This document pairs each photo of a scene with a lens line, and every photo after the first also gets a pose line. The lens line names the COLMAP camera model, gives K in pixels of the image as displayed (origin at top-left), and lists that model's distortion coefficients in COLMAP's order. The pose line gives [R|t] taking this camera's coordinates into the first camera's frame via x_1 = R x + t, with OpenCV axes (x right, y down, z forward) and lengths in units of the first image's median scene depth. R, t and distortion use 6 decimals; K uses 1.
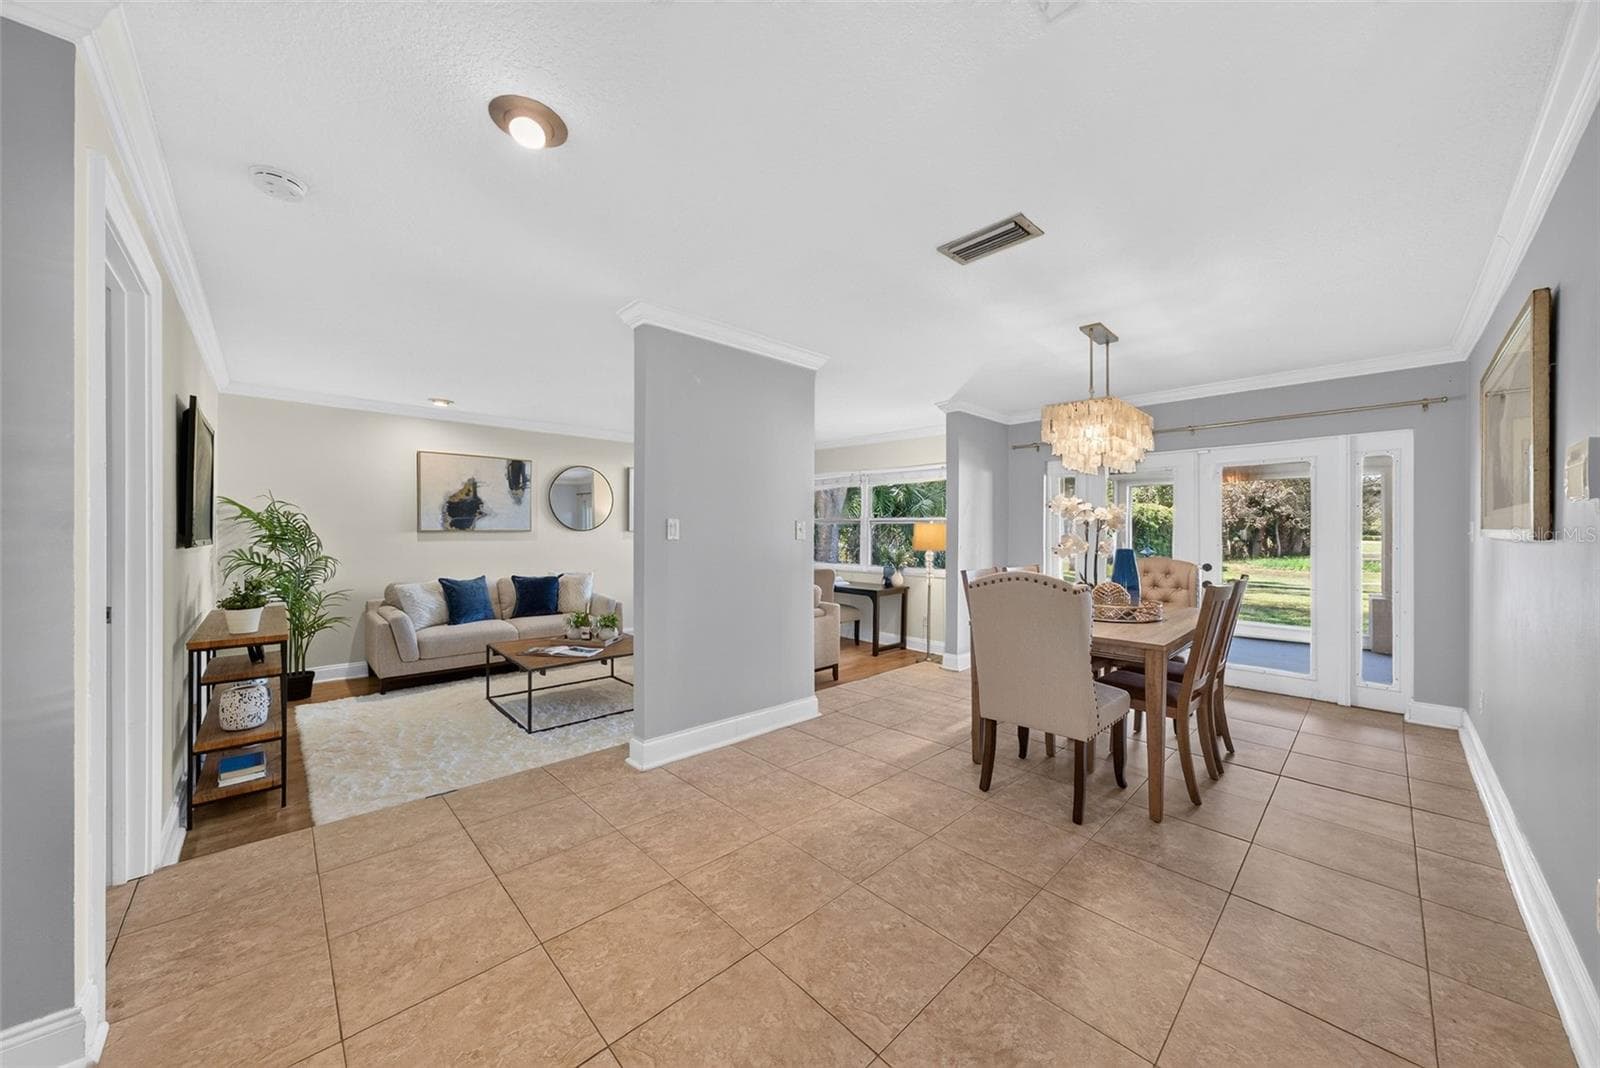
lens RADIAL K [[556.7, 0, 805.3], [0, 556.7, 535.4], [0, 0, 1]] dist [-0.001910, -0.000067]
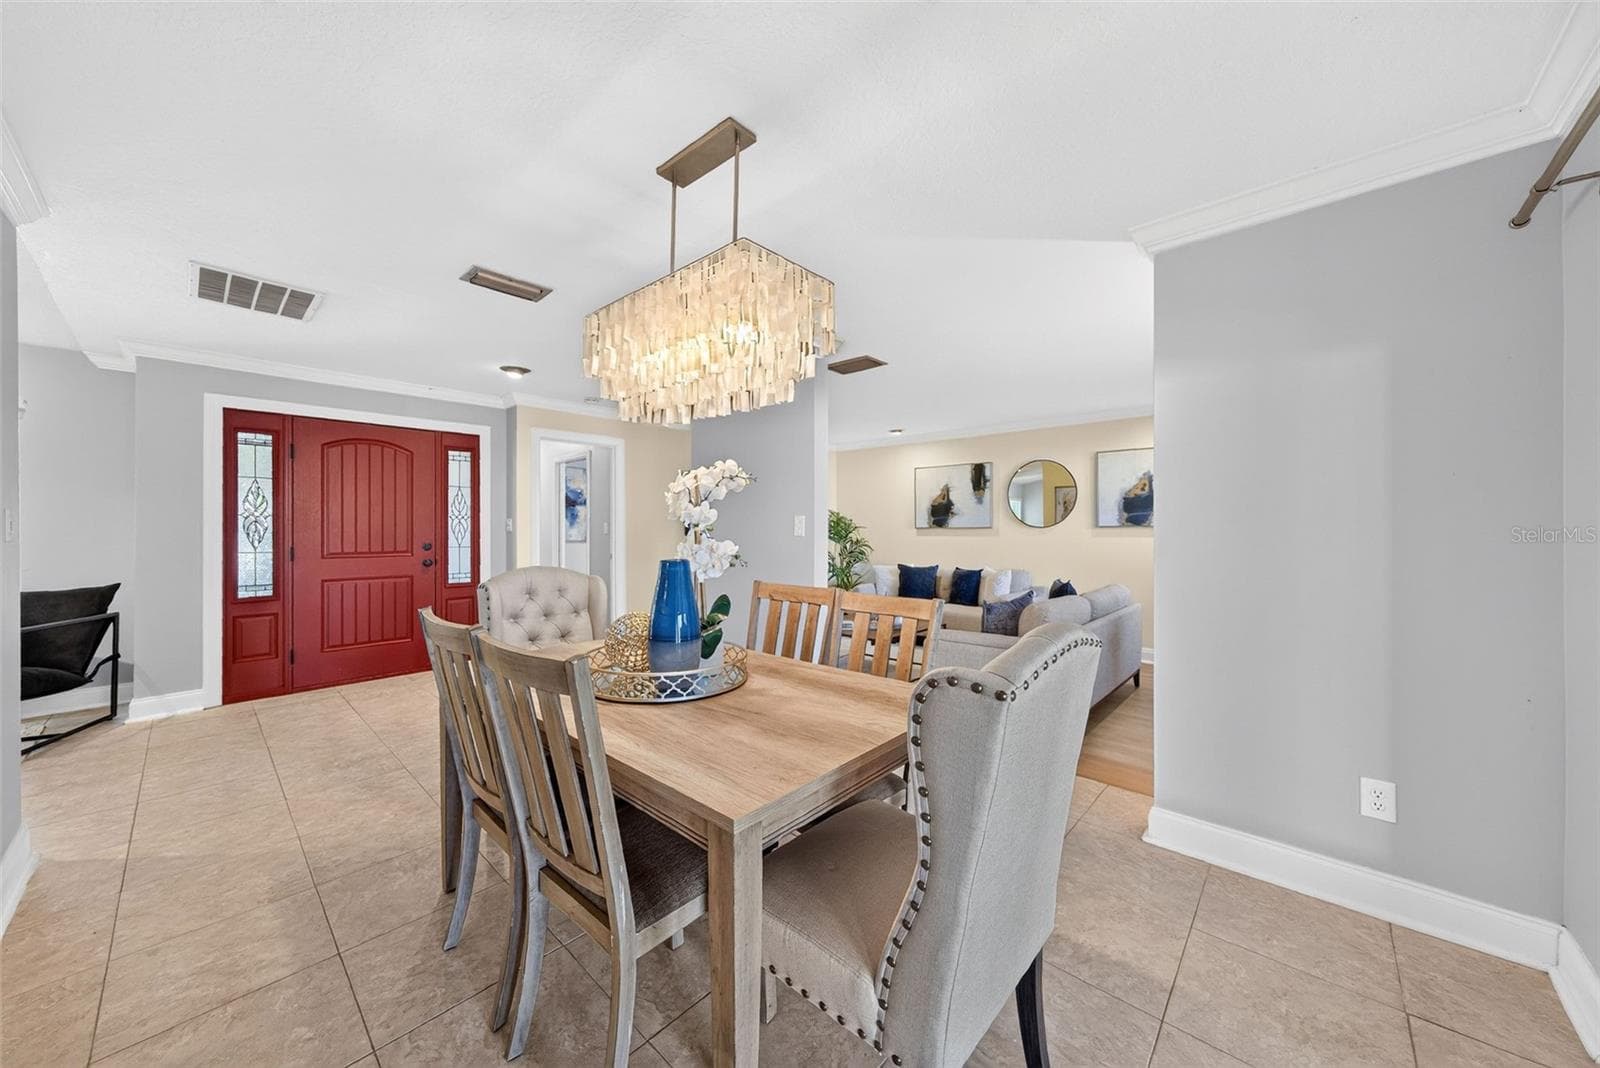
lens RADIAL K [[556.7, 0, 804.7], [0, 556.7, 530.0], [0, 0, 1]] dist [-0.001910, -0.000067]
pose [[0.054326, -0.001923, -0.998521, 0.598128], [0.003299, 0.999993, -0.001746, -0.002096], [0.998518, -0.003199, 0.054332, 0.604231]]
